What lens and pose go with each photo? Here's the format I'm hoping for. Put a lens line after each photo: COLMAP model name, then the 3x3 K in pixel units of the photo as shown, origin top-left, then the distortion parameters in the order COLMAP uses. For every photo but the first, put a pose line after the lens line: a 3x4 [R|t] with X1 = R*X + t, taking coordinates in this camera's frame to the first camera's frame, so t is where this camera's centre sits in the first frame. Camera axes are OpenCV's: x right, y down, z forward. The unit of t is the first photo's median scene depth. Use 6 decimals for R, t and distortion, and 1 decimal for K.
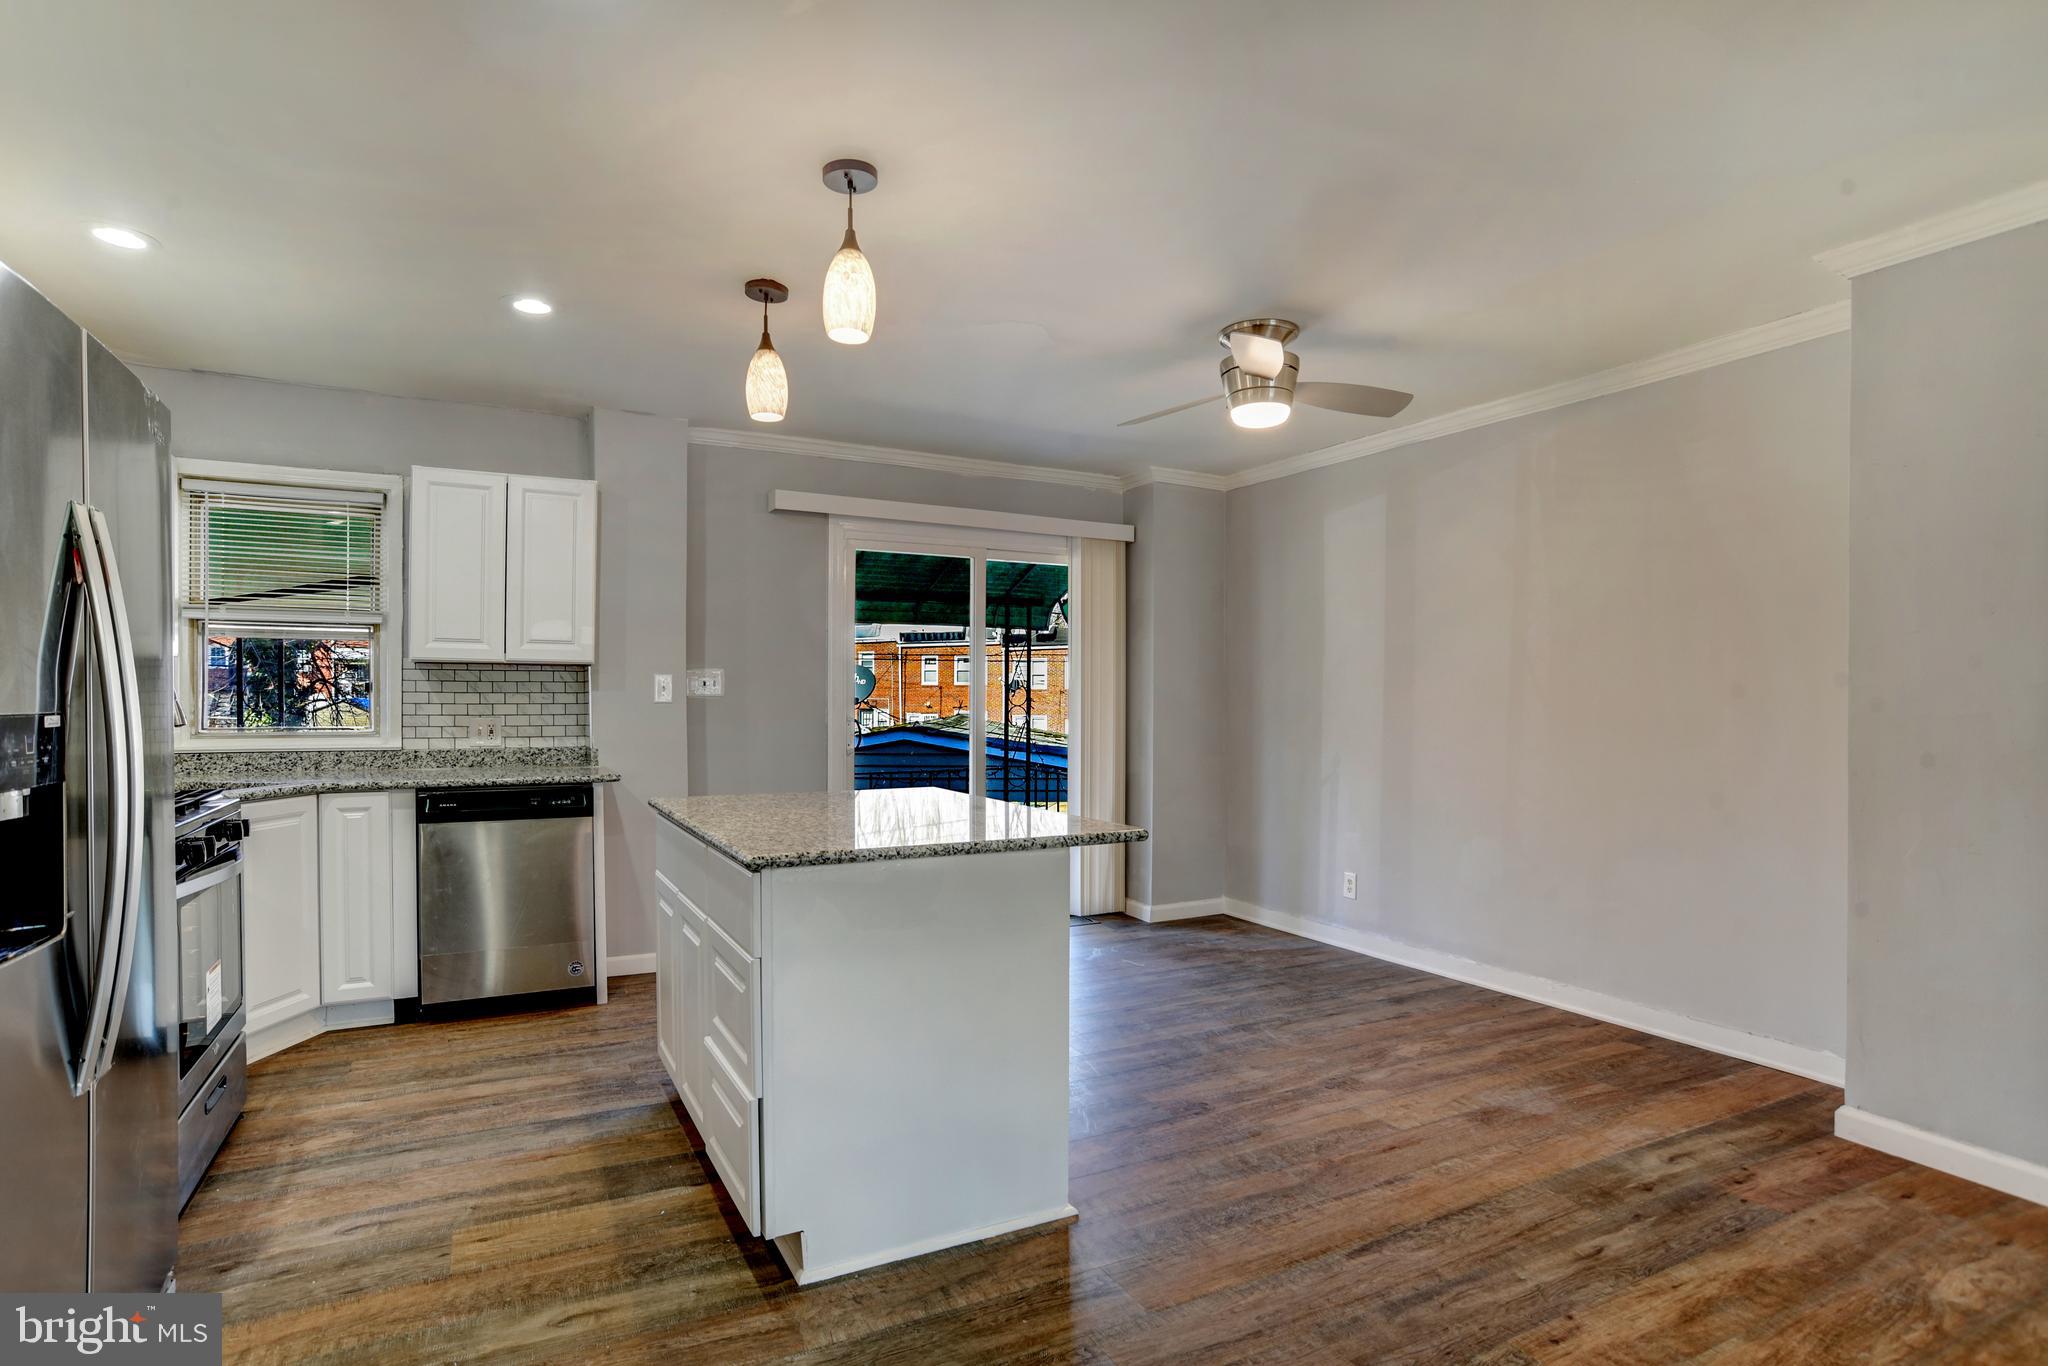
lens RADIAL K [[1044.8, 0, 1015.6], [0, 1044.8, 688.7], [0, 0, 1]] dist [-0.078566, 0.051285]
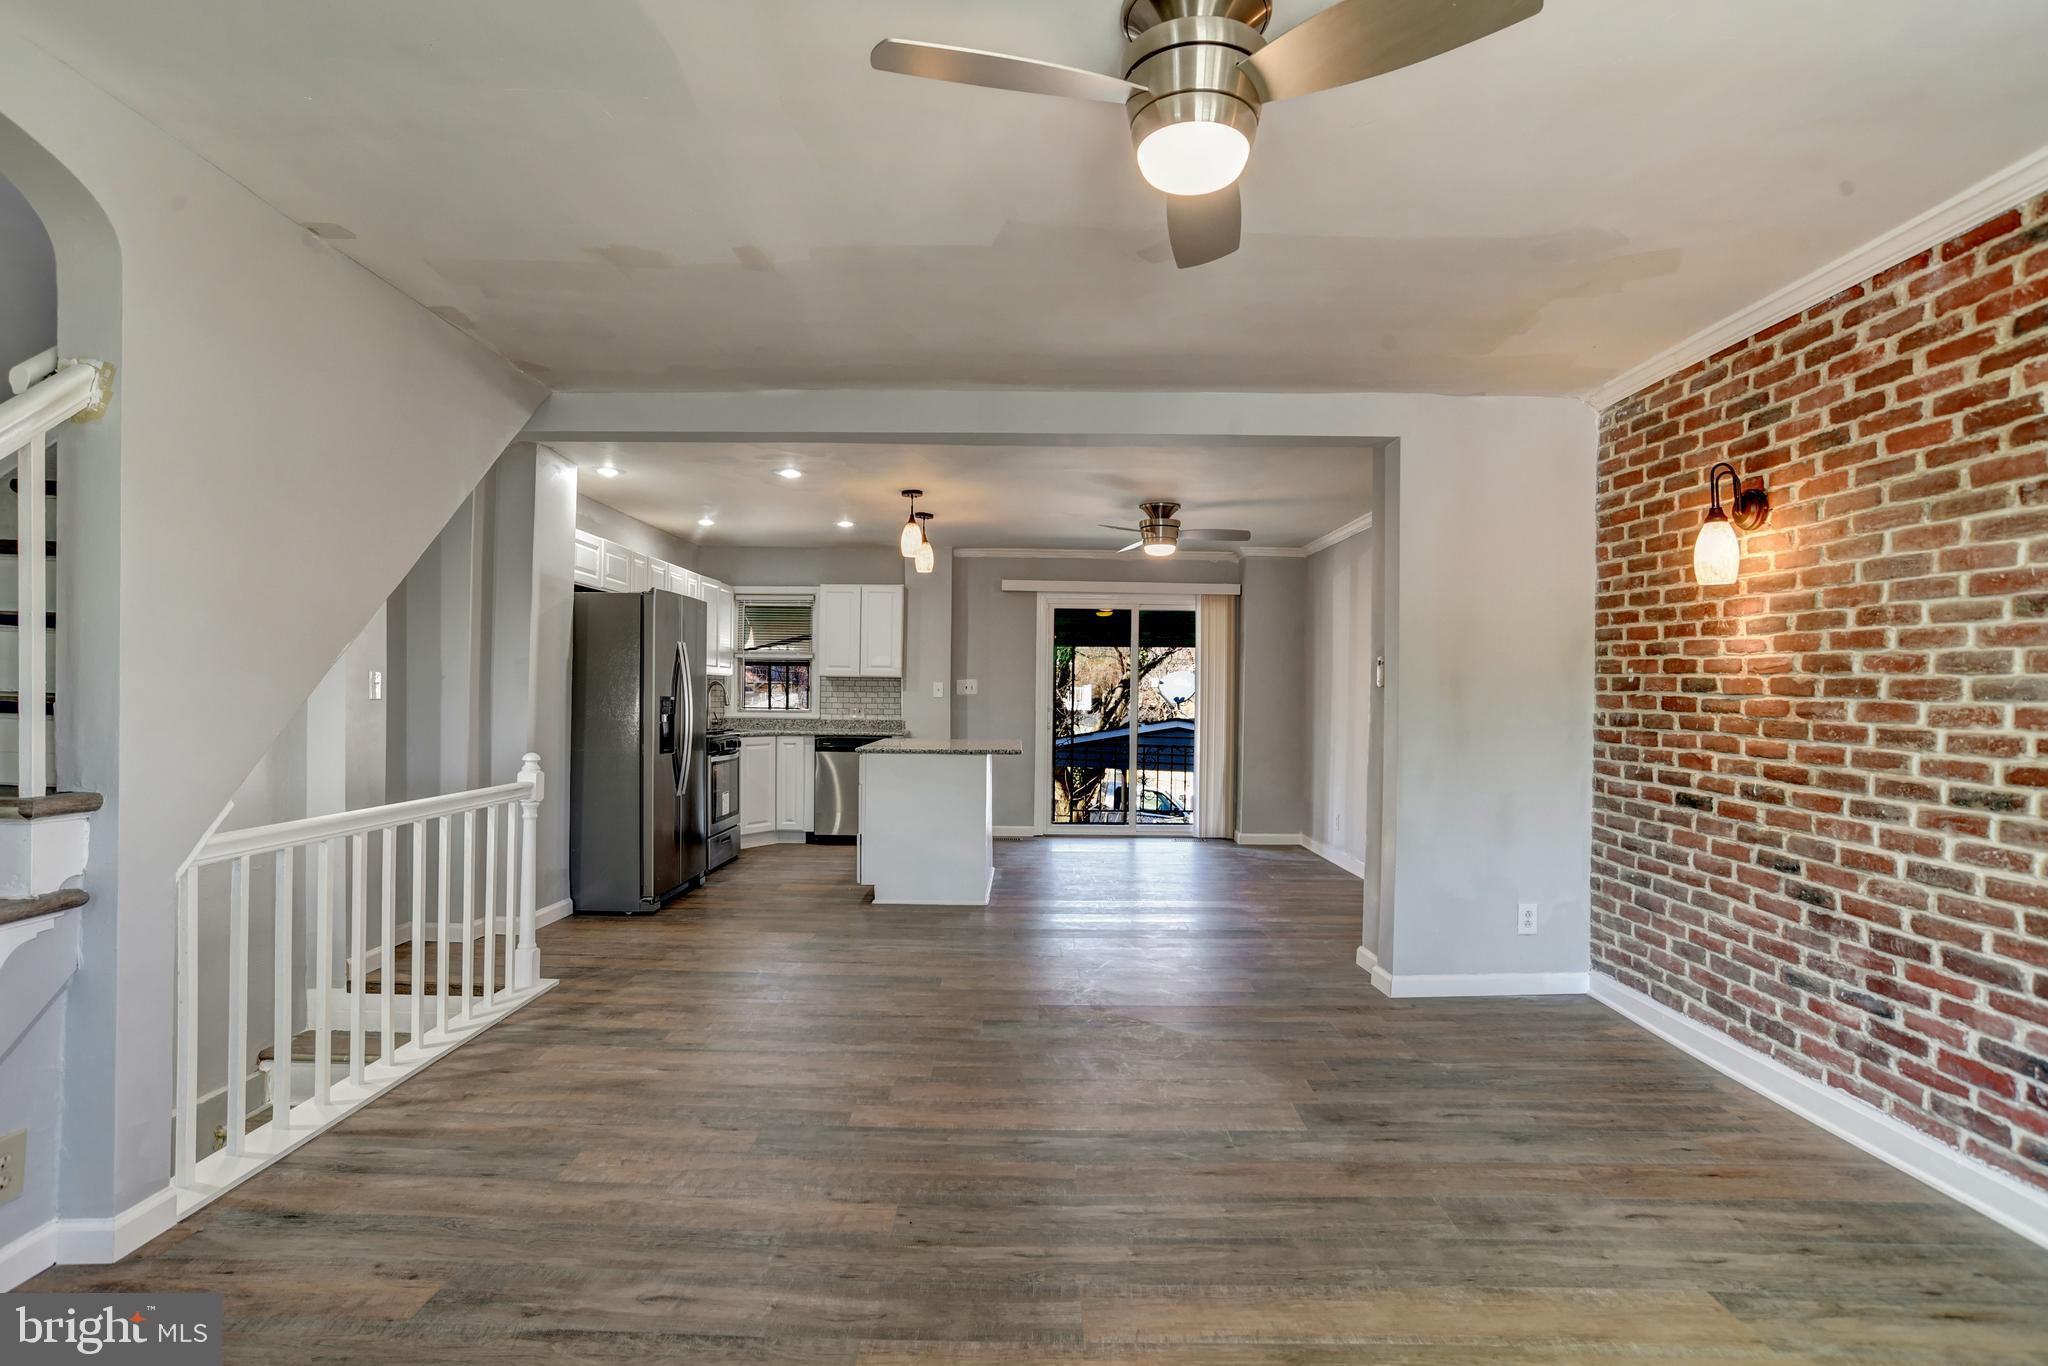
lens RADIAL K [[1037.3, 0, 1015.2], [0, 1037.3, 694.1], [0, 0, 1]] dist [-0.077646, 0.047854]
pose [[0.883331, 0.007014, -0.468698, 0.723357], [-0.004941, 0.999972, 0.005654, -0.004819], [0.468724, -0.002678, 0.883340, -0.656261]]
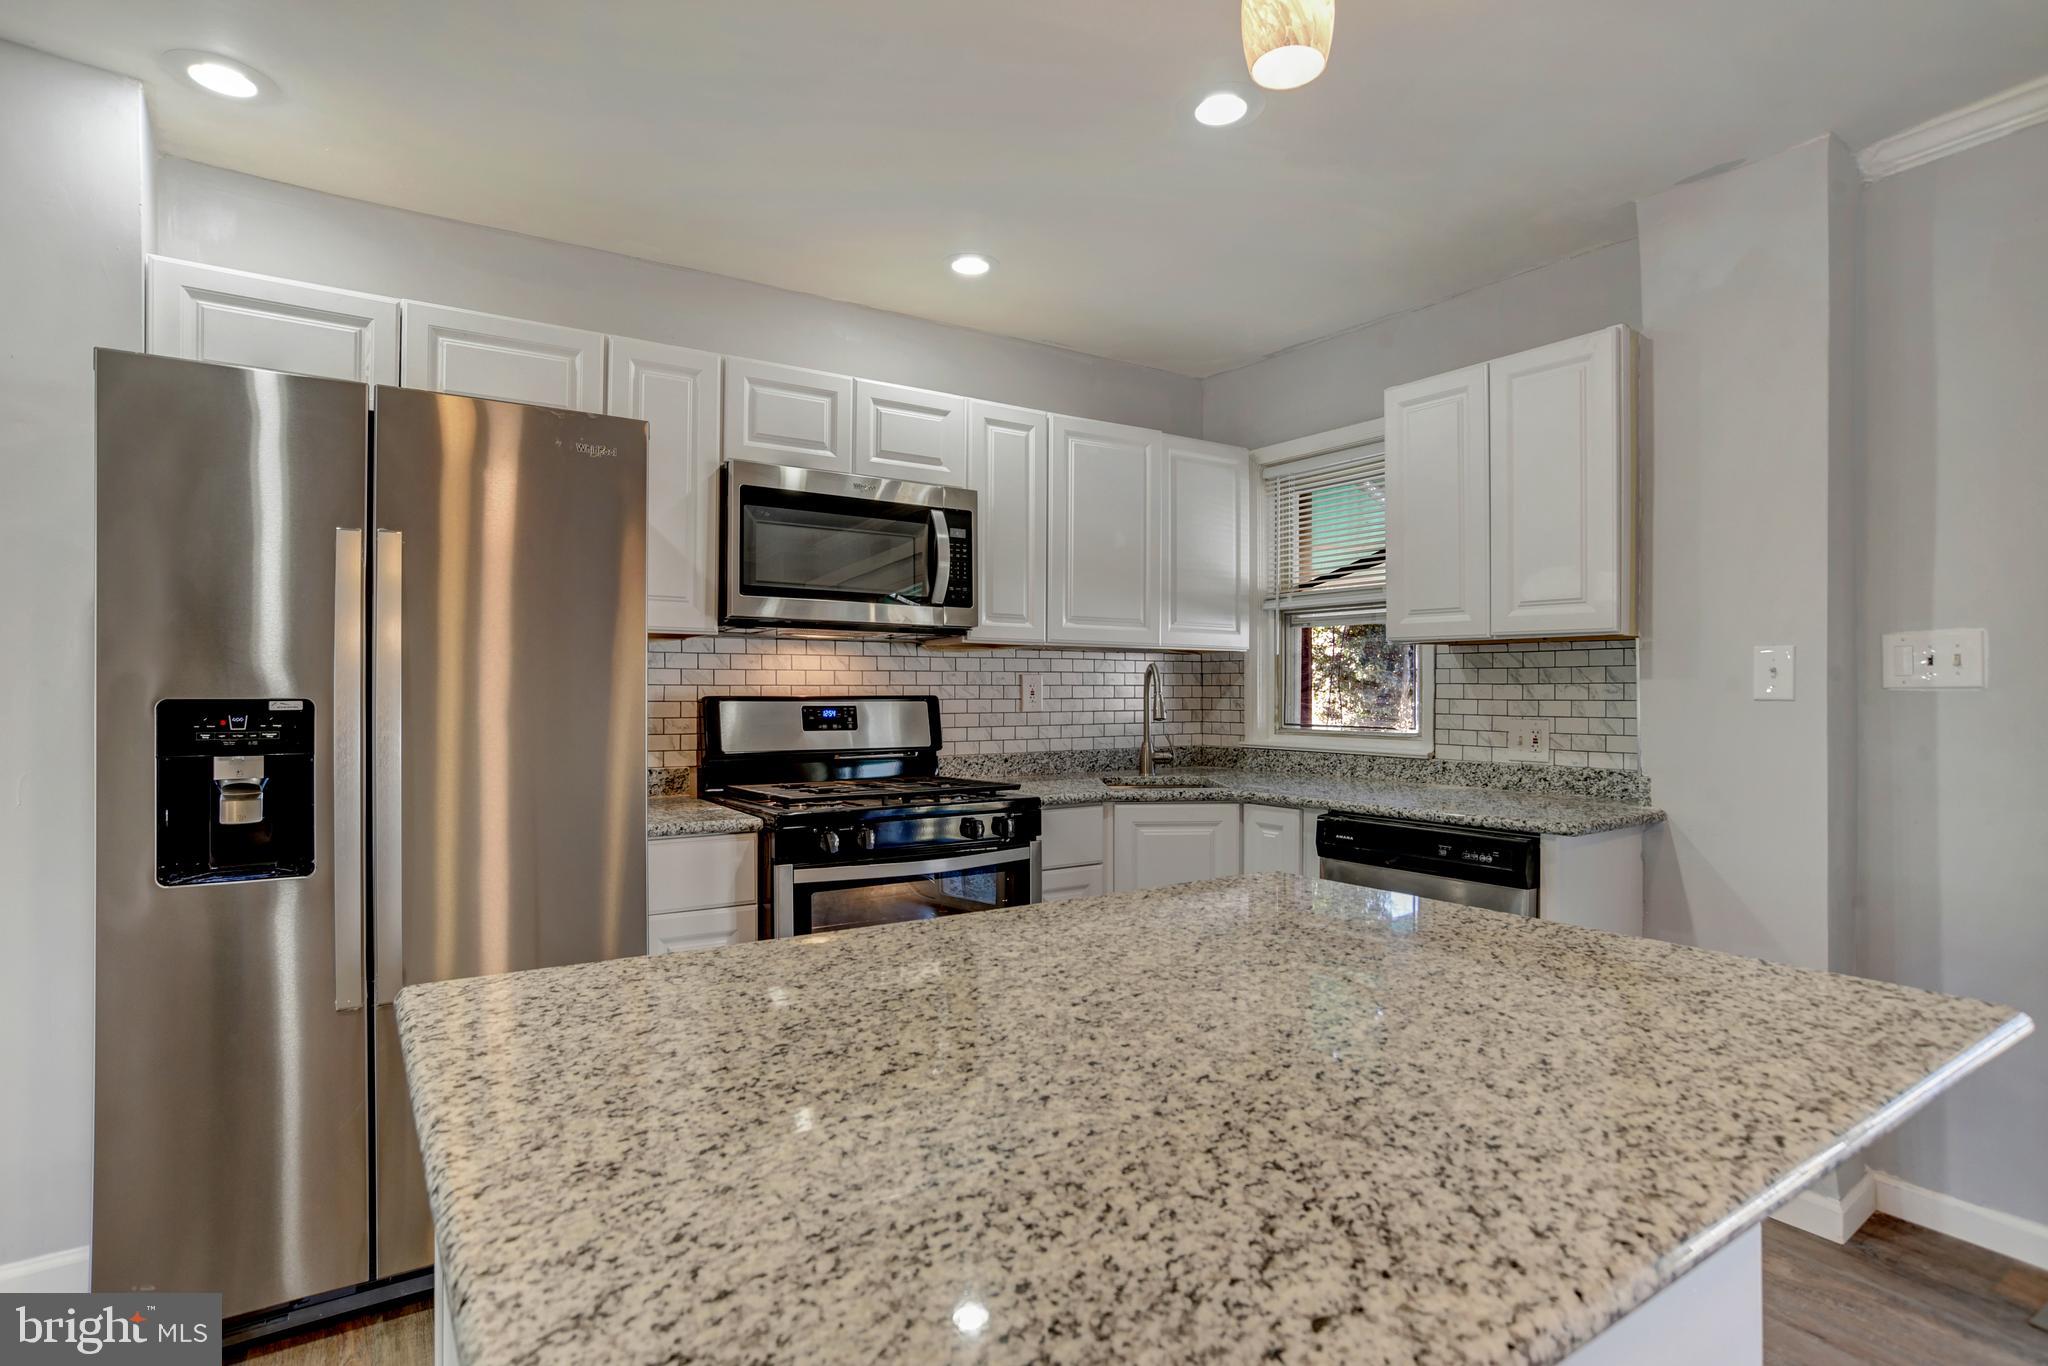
lens RADIAL K [[1037.3, 0, 1015.2], [0, 1037.3, 694.1], [0, 0, 1]] dist [-0.077646, 0.047854]
pose [[0.103691, 0.001150, -0.994609, 0.134817], [0.007228, 0.999972, 0.001909, 0.007250], [0.994583, -0.007387, 0.103680, 0.606604]]
